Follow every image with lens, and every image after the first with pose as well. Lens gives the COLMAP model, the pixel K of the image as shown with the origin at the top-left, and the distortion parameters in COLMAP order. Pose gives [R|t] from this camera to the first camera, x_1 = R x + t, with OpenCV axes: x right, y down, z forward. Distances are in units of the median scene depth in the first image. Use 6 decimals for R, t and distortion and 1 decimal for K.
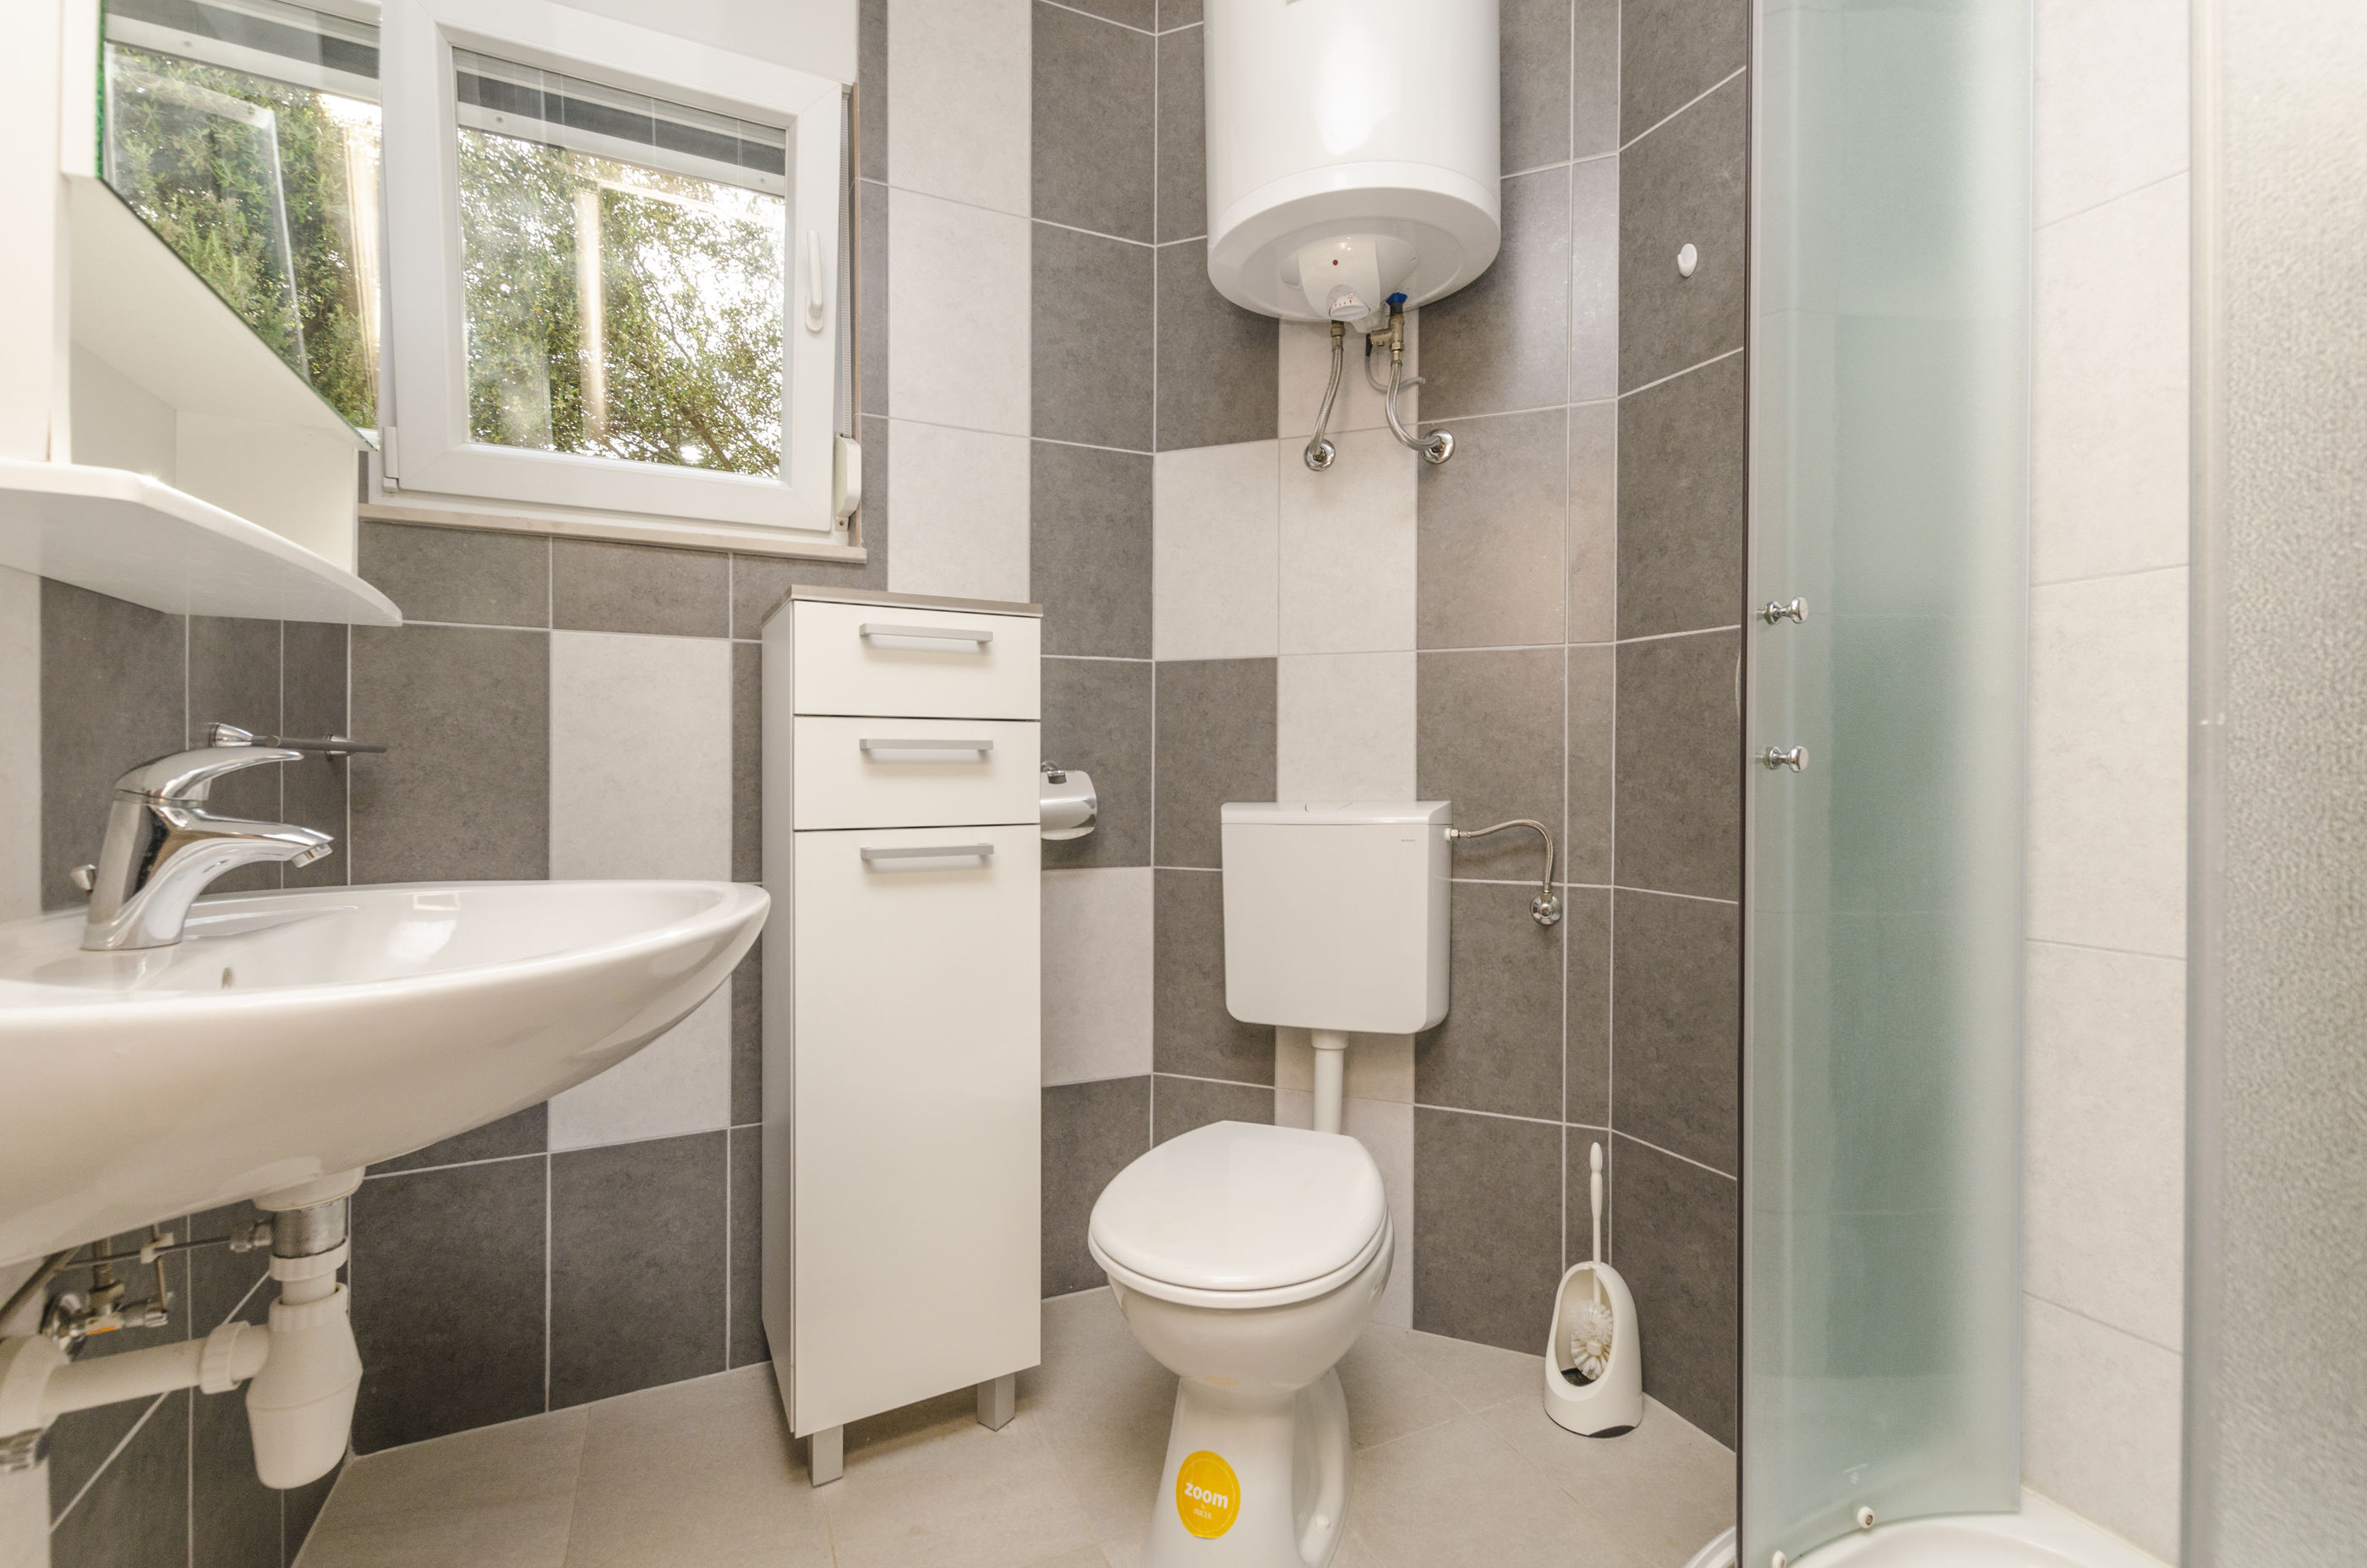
lens RADIAL K [[1032.9, 0, 1184.6], [0, 1032.9, 764.9], [0, 0, 1]] dist [0.003938, -0.004100]
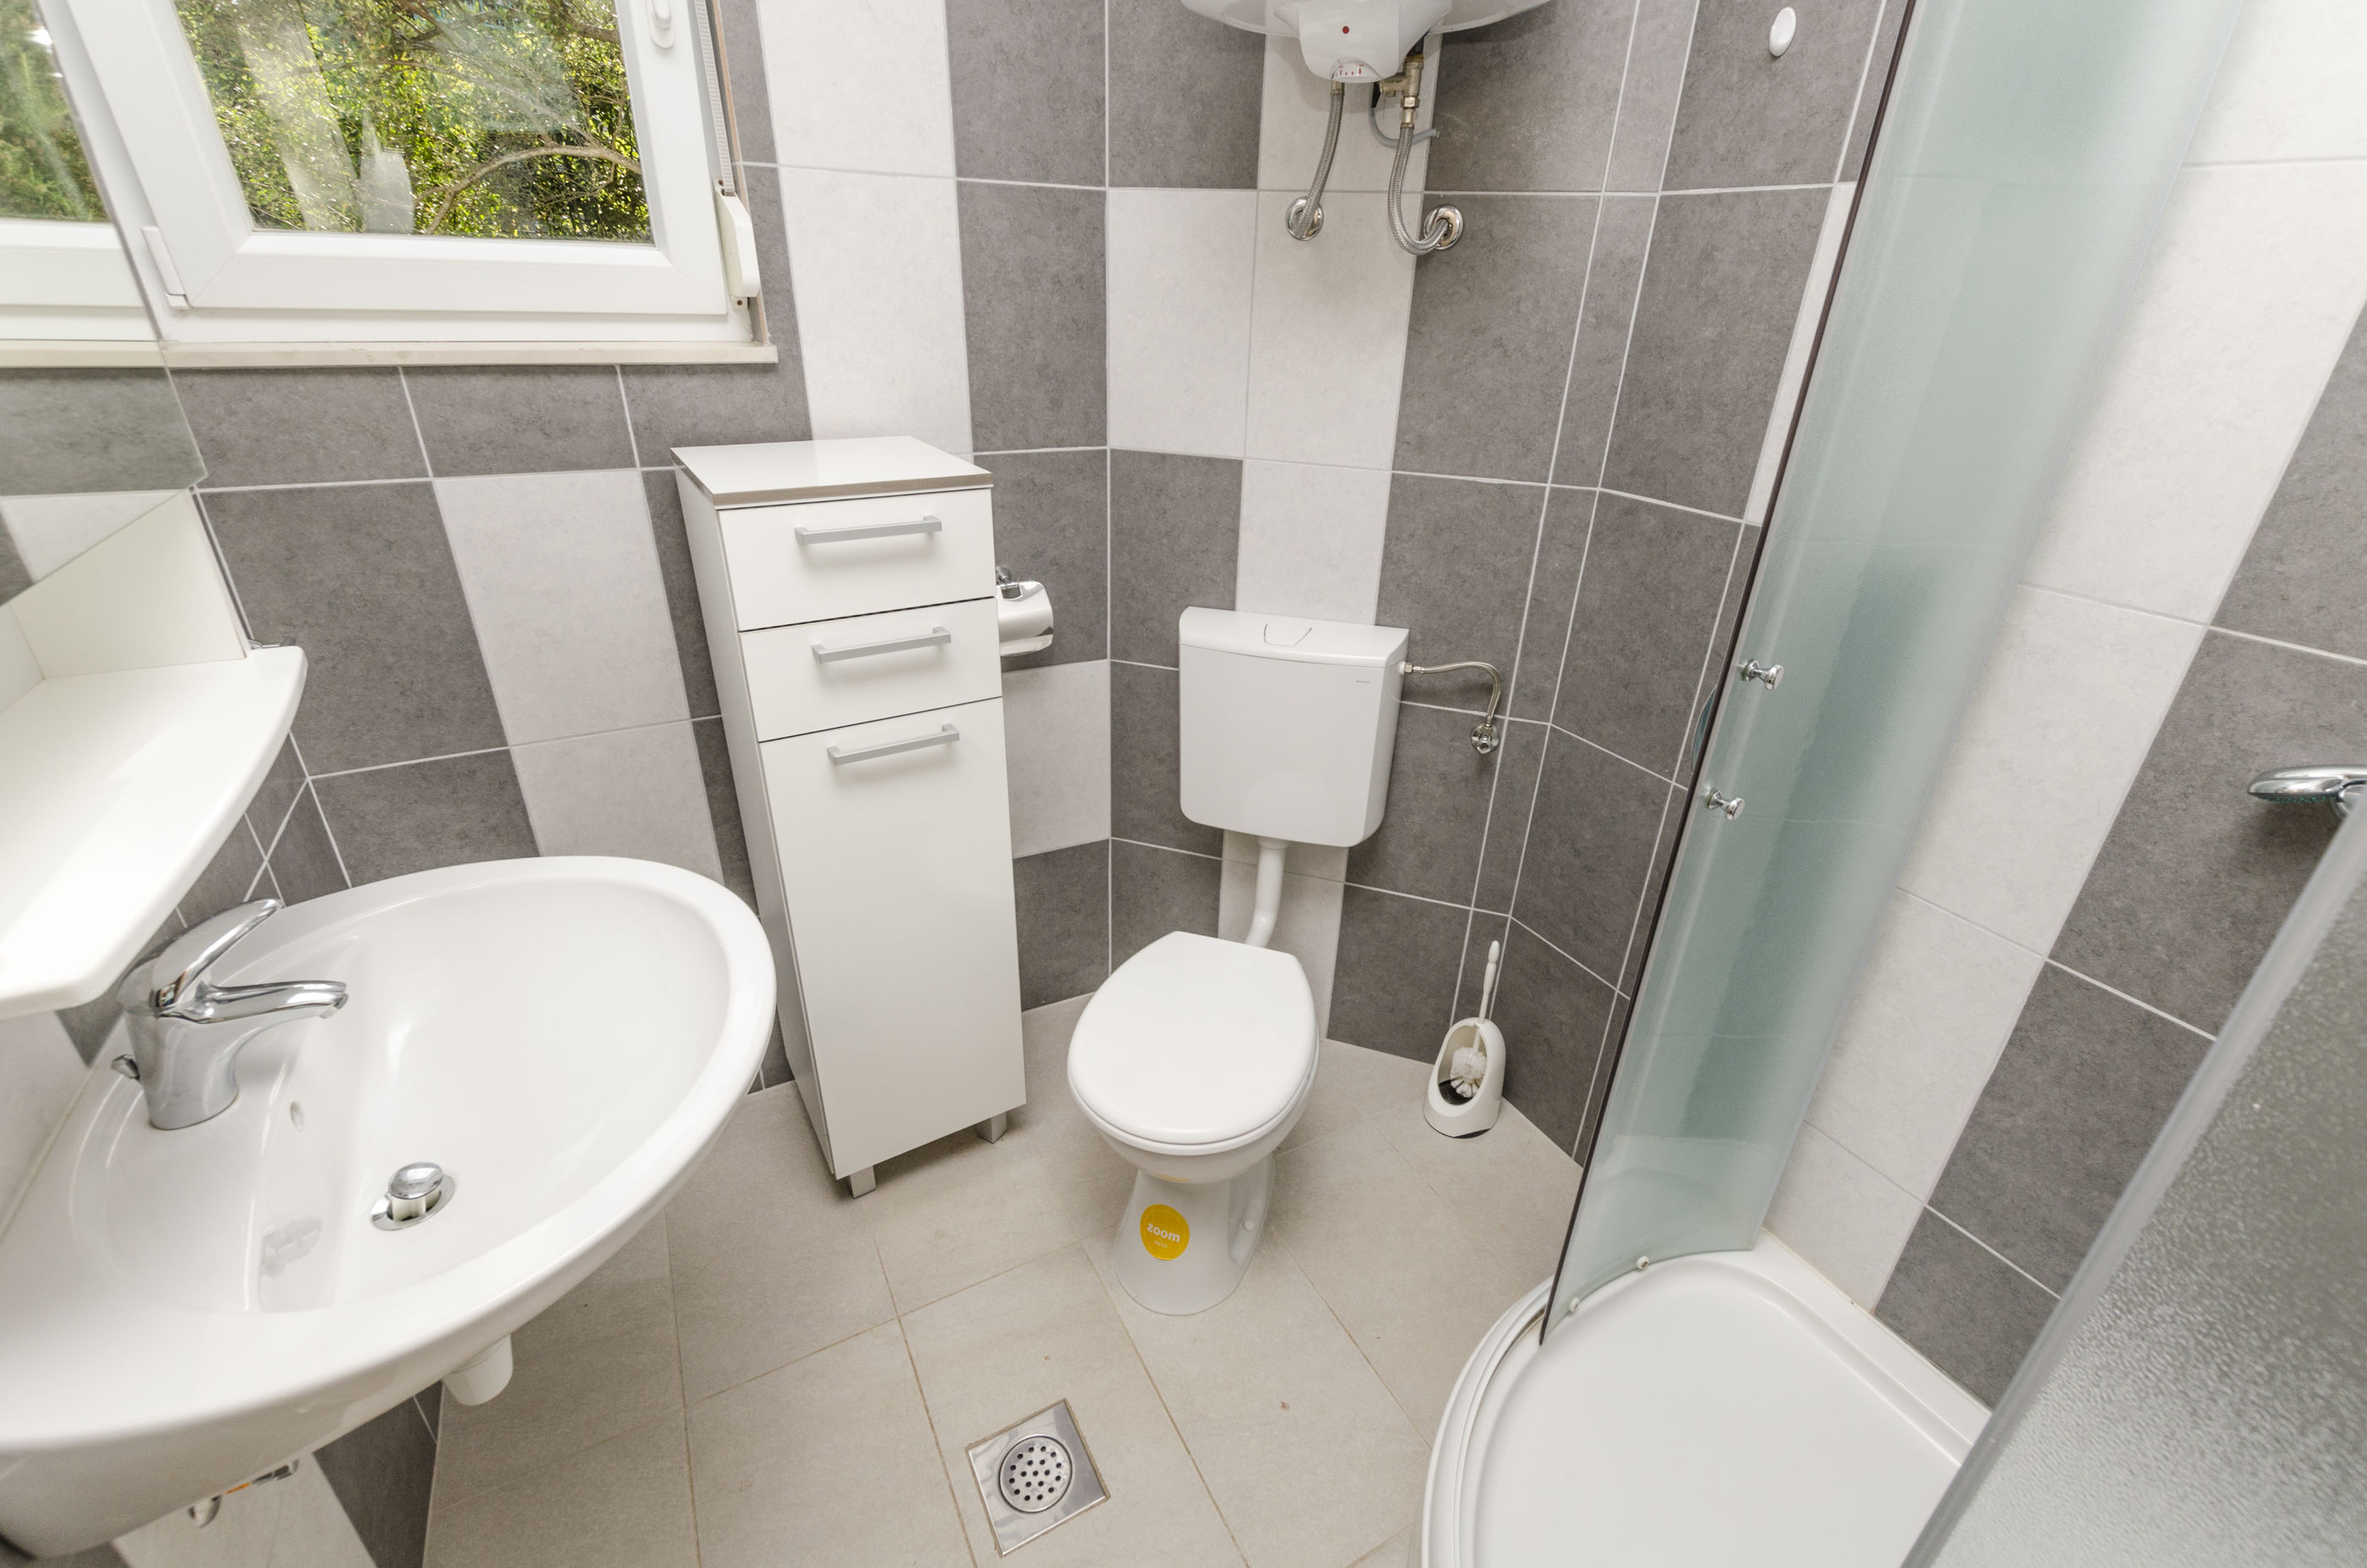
lens RADIAL K [[1032.9, 0, 1185.8], [0, 1032.9, 767.4], [0, 0, 1]] dist [0.003938, -0.004100]
pose [[0.998169, -0.003151, 0.060411, -0.020429], [-0.024006, 0.896014, 0.443377, -0.295804], [-0.055526, -0.444015, 0.894297, 0.057051]]
